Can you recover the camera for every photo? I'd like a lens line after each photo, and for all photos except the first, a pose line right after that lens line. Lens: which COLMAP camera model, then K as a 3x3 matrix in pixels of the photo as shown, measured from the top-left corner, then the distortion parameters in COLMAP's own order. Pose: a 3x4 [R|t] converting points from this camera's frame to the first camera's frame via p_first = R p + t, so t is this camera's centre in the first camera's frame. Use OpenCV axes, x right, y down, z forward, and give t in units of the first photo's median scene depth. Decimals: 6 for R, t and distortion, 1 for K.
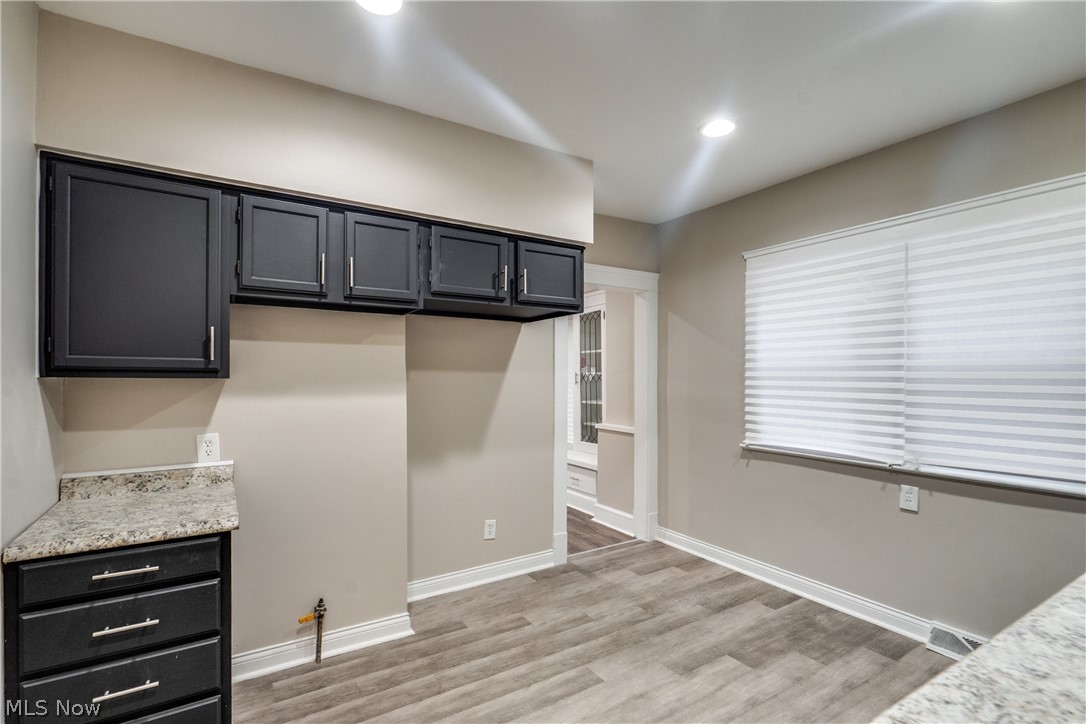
lens RADIAL K [[506.8, 0, 546.7], [0, 506.8, 374.2], [0, 0, 1]] dist [-0.000781, 0.000026]
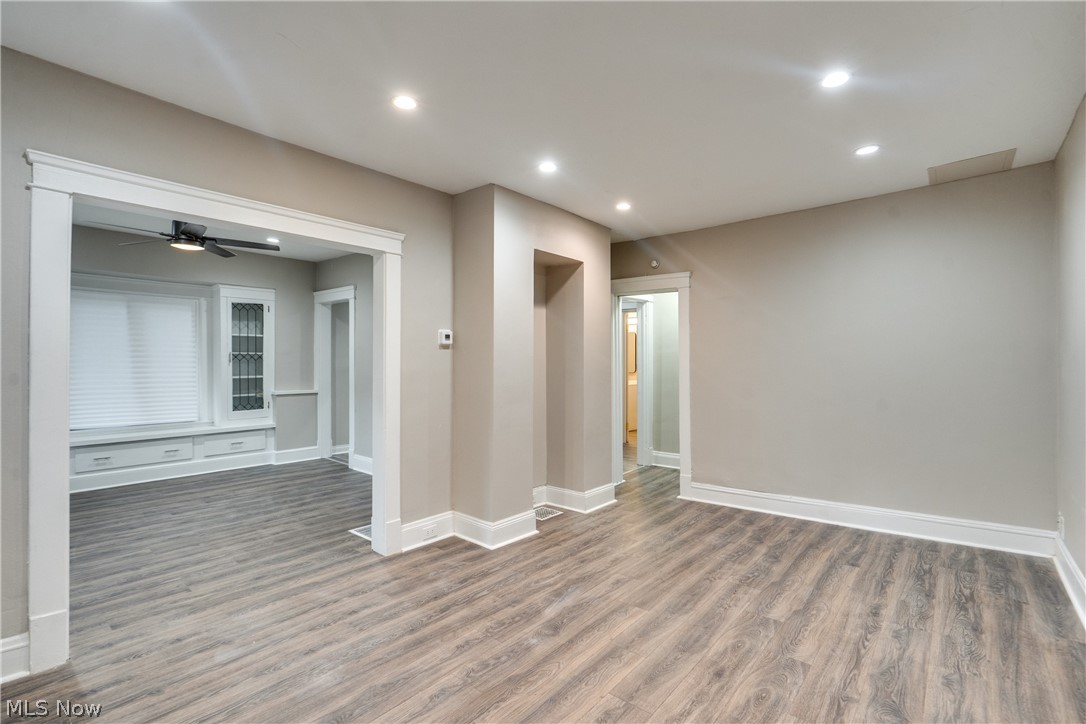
lens RADIAL K [[516.8, 0, 543.0], [0, 516.8, 362.0], [0, 0, 1]] dist [-0.002795, -0.000435]
pose [[-0.317078, 0.003501, 0.948393, -1.354798], [-0.000273, 0.999993, -0.003782, 0.024309], [-0.948399, -0.001458, -0.317075, 0.738085]]
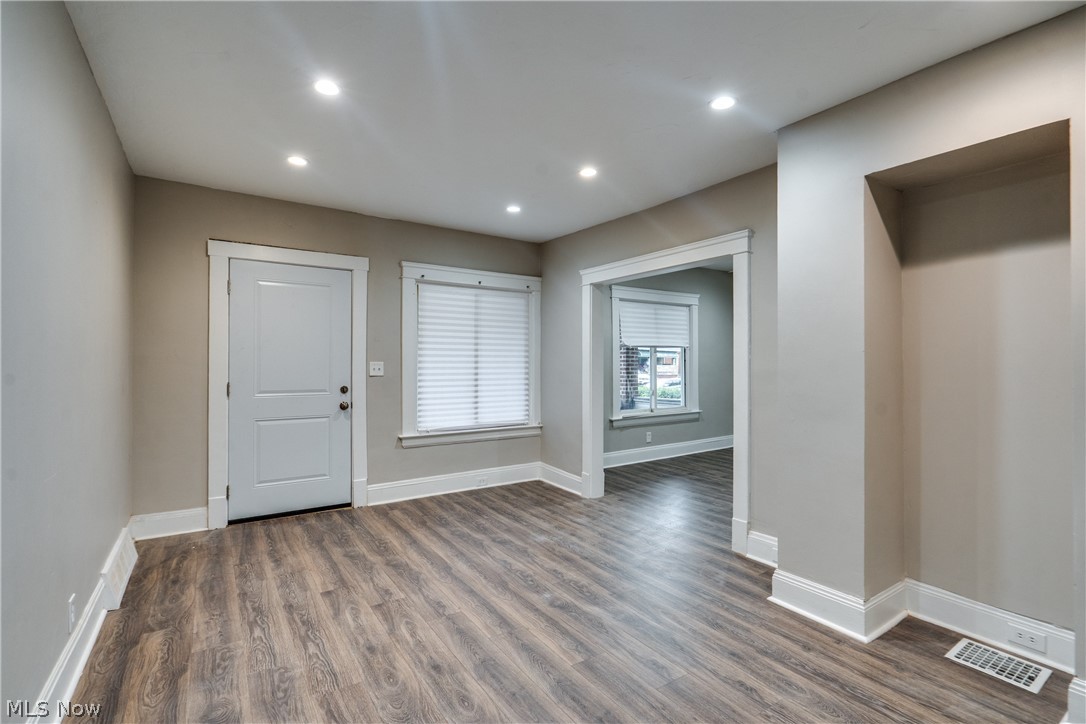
lens RADIAL K [[506.8, 0, 546.7], [0, 506.8, 374.2], [0, 0, 1]] dist [-0.000781, 0.000026]
pose [[0.999821, -0.001893, 0.018816, -0.868271], [0.001472, 0.999748, 0.022395, 0.022118], [-0.018853, -0.022363, 0.999572, -0.025953]]
